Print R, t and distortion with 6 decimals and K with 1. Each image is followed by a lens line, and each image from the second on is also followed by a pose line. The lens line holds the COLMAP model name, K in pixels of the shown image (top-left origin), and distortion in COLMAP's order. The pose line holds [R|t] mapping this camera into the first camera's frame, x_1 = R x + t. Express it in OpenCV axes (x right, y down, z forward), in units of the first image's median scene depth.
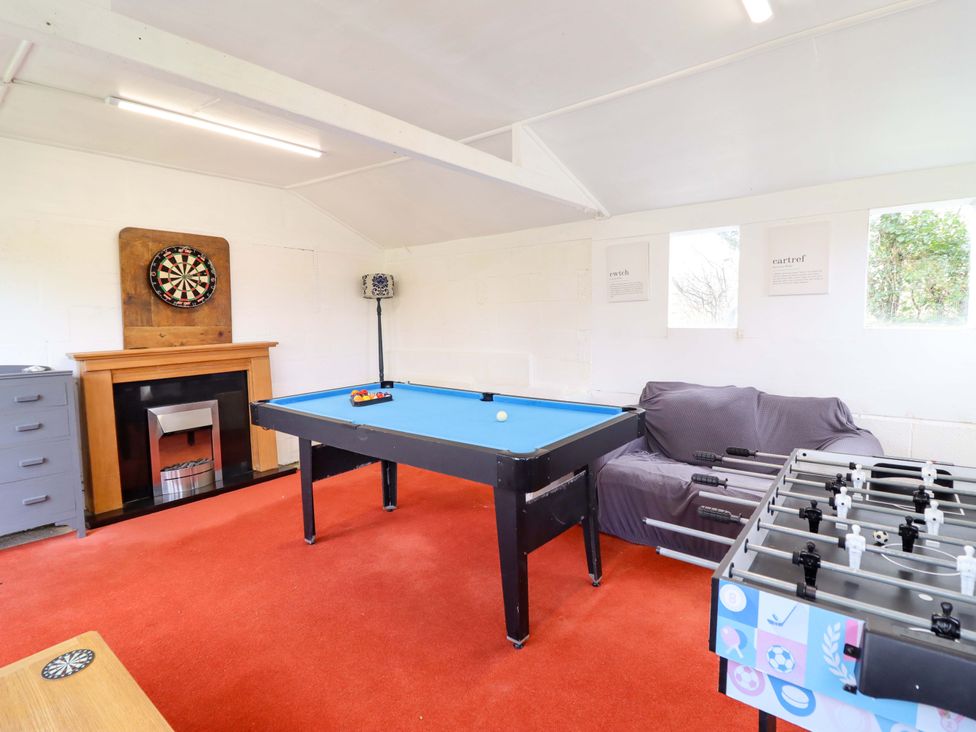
lens RADIAL K [[503.5, 0, 490.6], [0, 503.5, 361.5], [0, 0, 1]] dist [-0.005272, -0.004834]
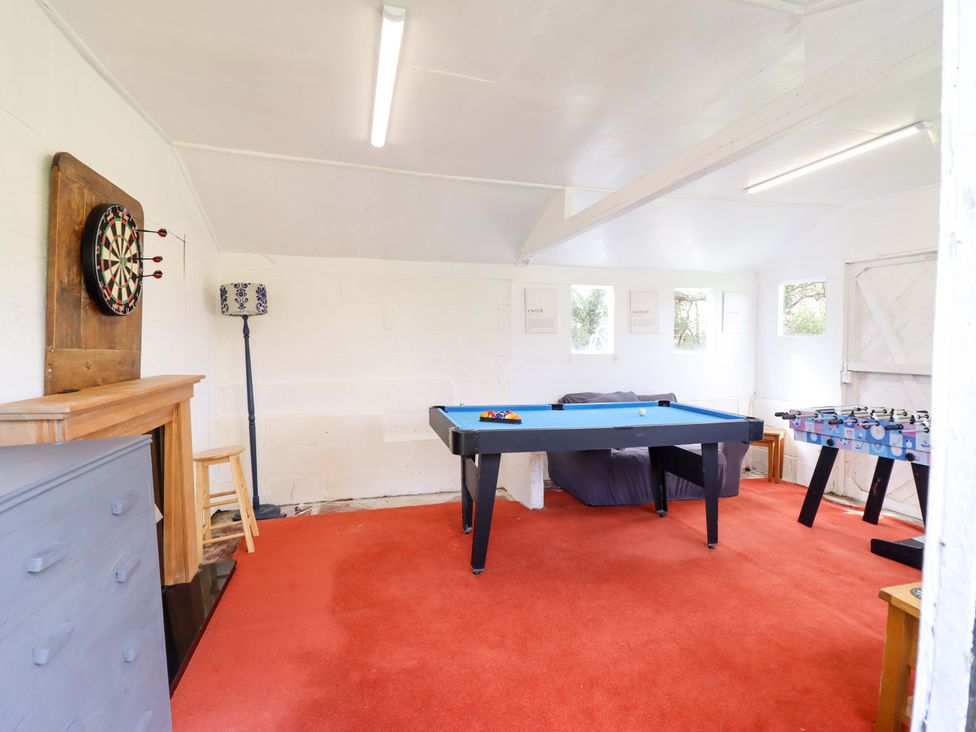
lens RADIAL K [[503.5, 0, 488.3], [0, 503.5, 366.8], [0, 0, 1]] dist [-0.005272, -0.004834]
pose [[0.599126, -0.017999, 0.800452, -0.824722], [0.059726, 0.997967, -0.022263, -0.013975], [-0.798424, 0.061146, 0.598983, 0.348200]]
